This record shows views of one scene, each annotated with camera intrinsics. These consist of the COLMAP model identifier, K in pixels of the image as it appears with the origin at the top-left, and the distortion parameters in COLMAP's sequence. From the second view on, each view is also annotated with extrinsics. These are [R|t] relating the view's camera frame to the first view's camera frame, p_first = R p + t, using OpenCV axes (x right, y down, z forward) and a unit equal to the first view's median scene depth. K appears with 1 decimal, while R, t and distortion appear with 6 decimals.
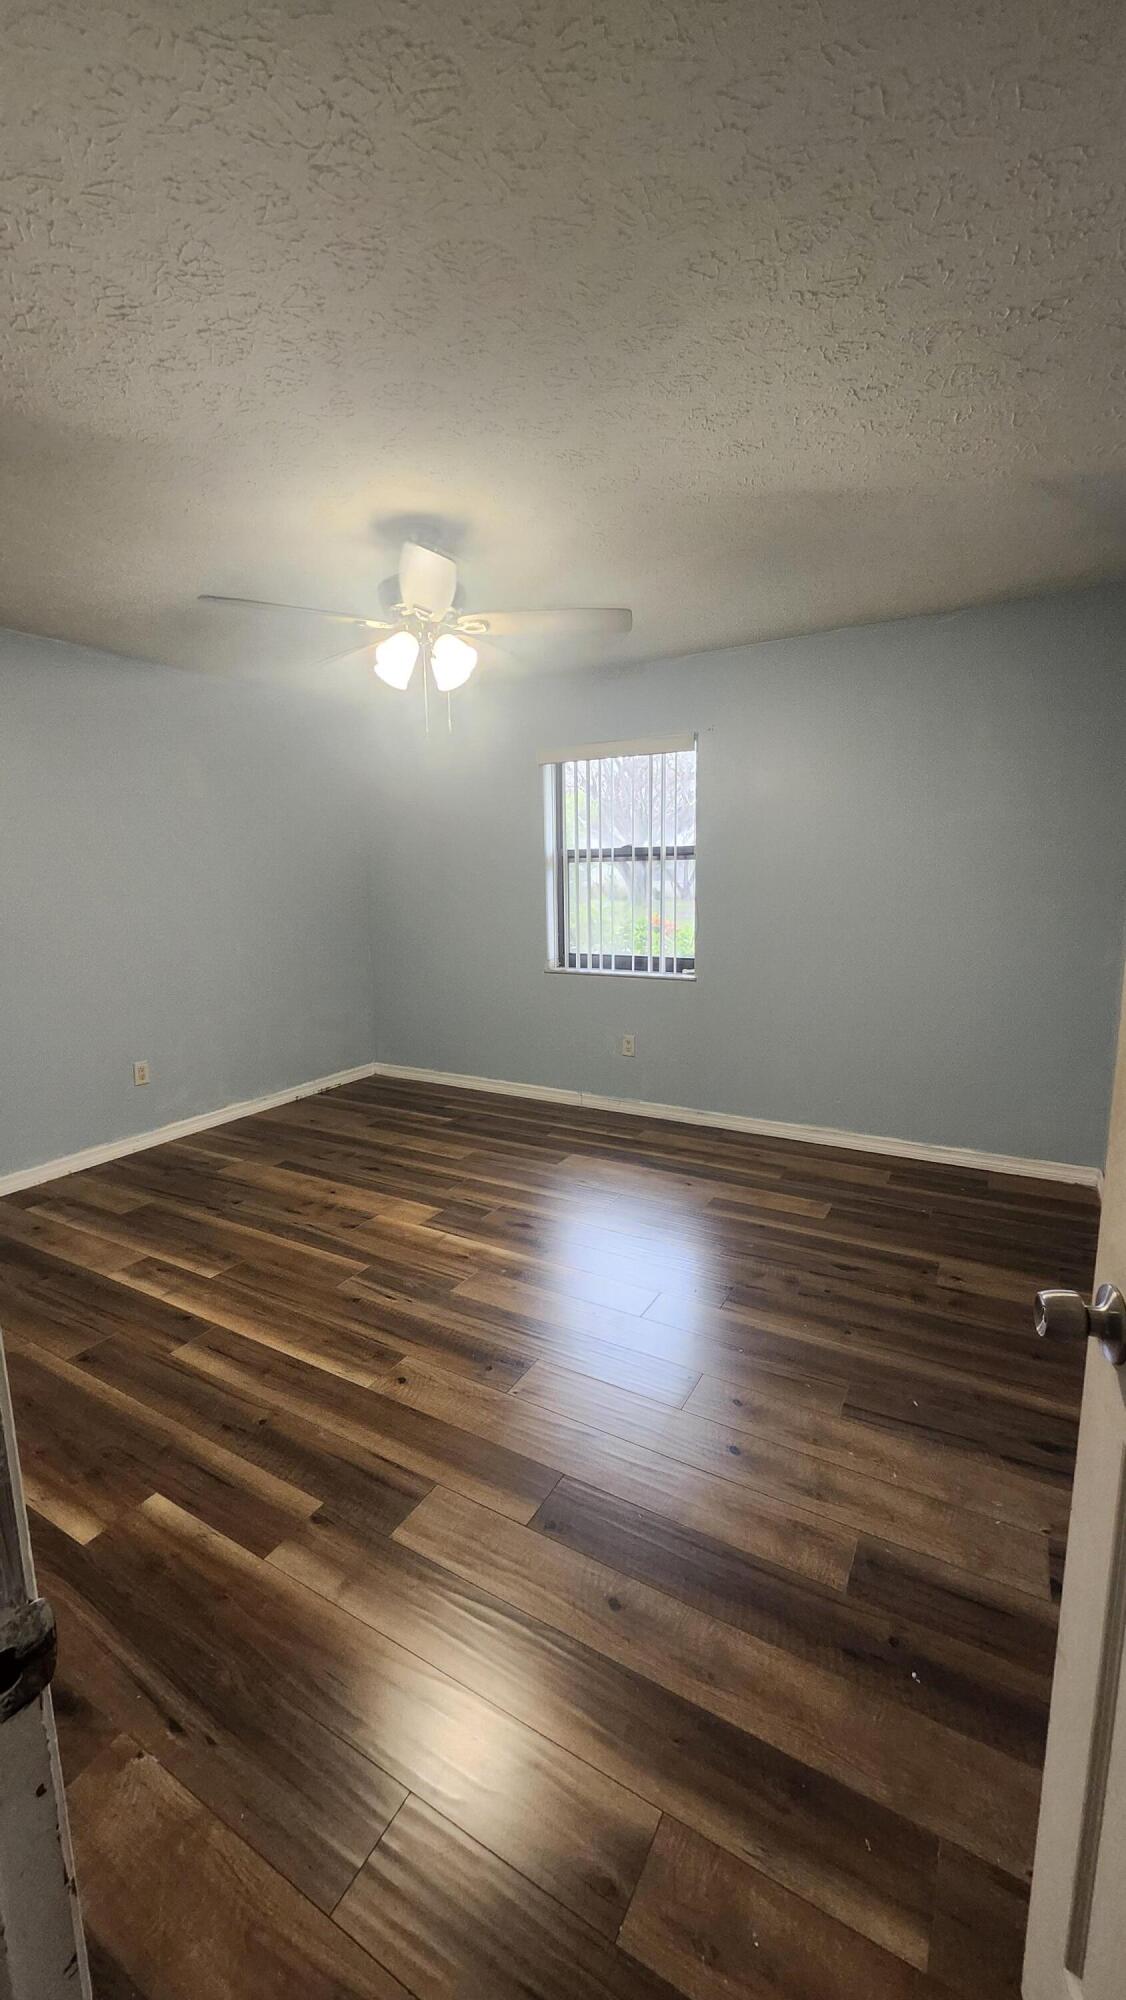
lens RADIAL K [[788.0, 0, 541.2], [0, 788.0, 991.1], [0, 0, 1]] dist [-0.002592, -0.000579]
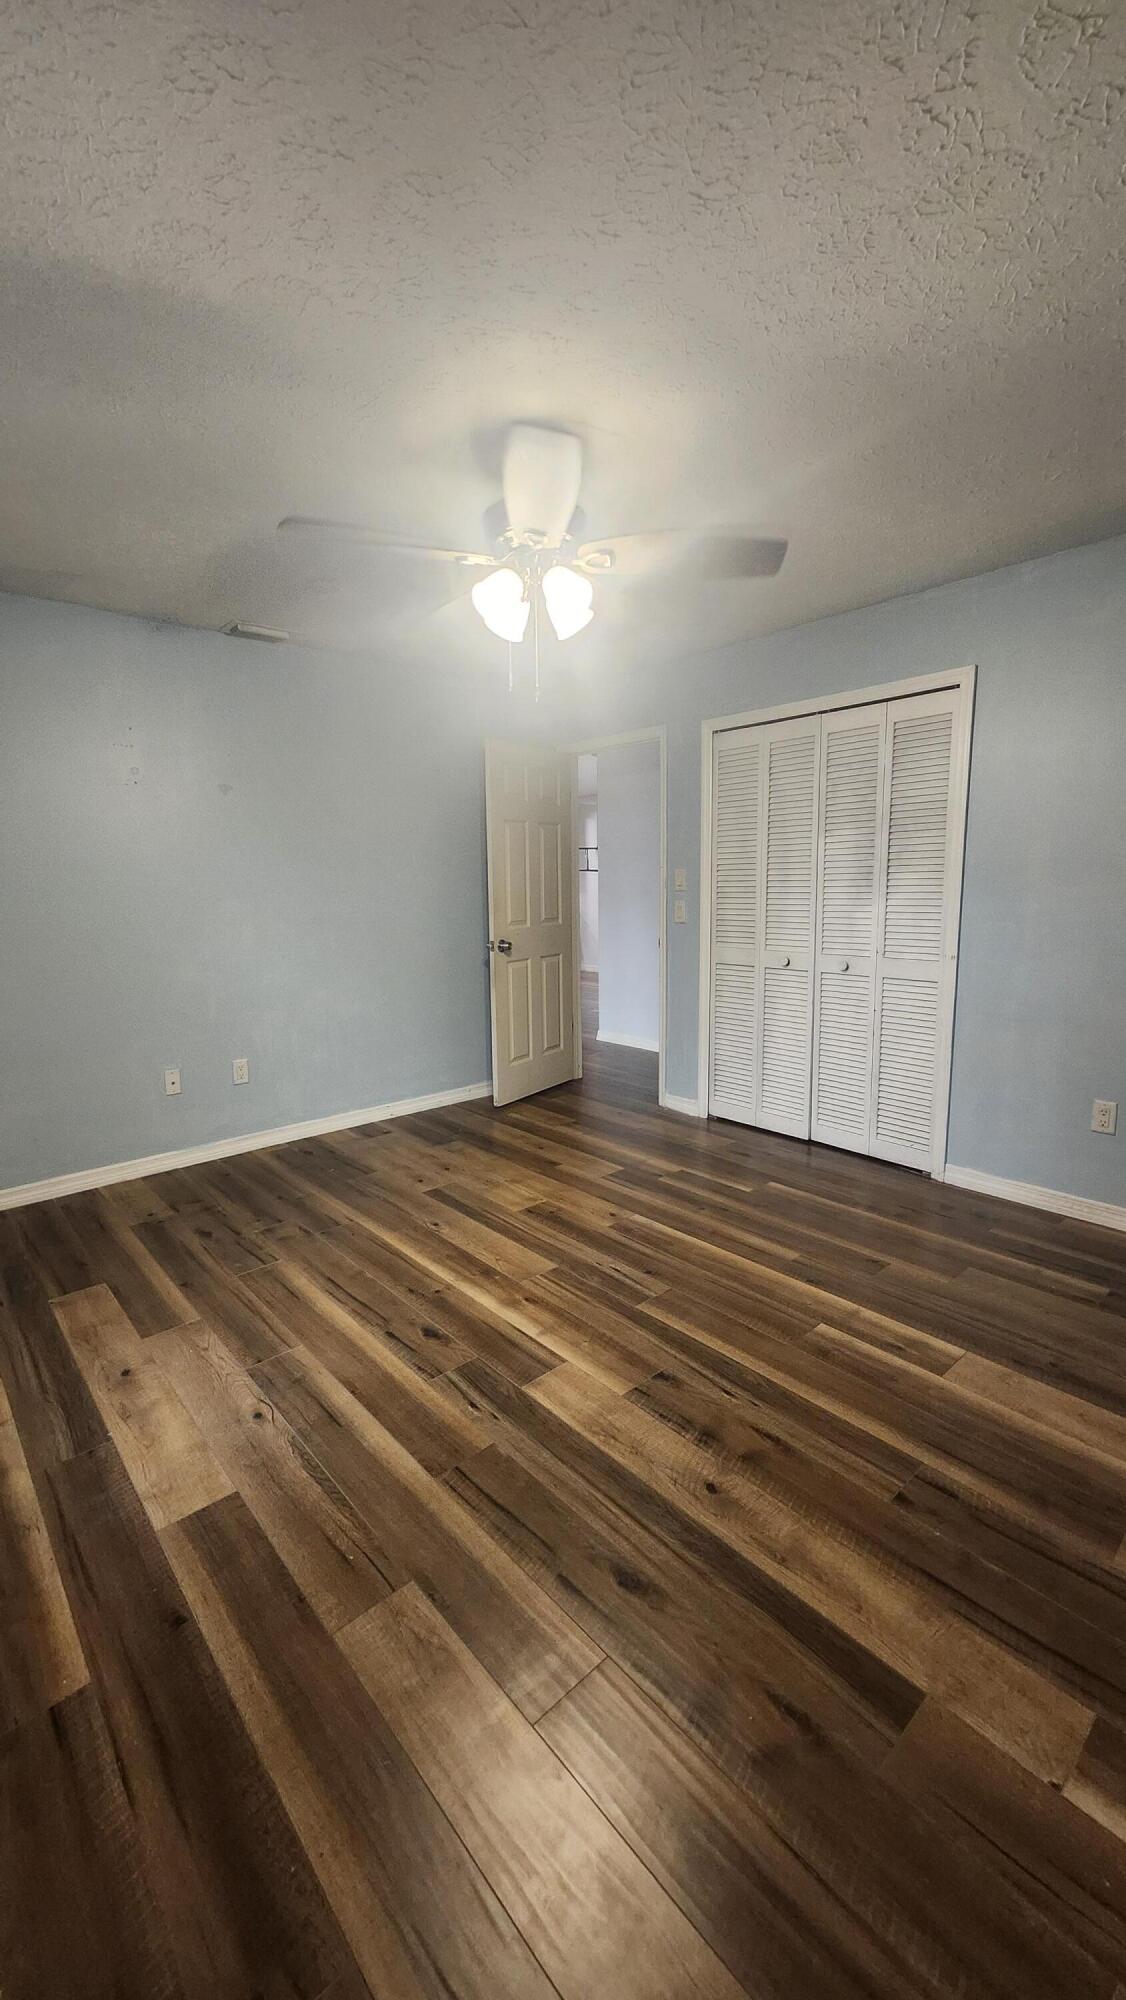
lens RADIAL K [[788.0, 0, 541.2], [0, 788.0, 991.1], [0, 0, 1]] dist [-0.002592, -0.000579]
pose [[-0.947165, -0.012793, 0.320493, -0.392455], [0.080119, 0.958094, 0.275020, -0.230338], [-0.310581, 0.286167, -0.906448, 1.718274]]
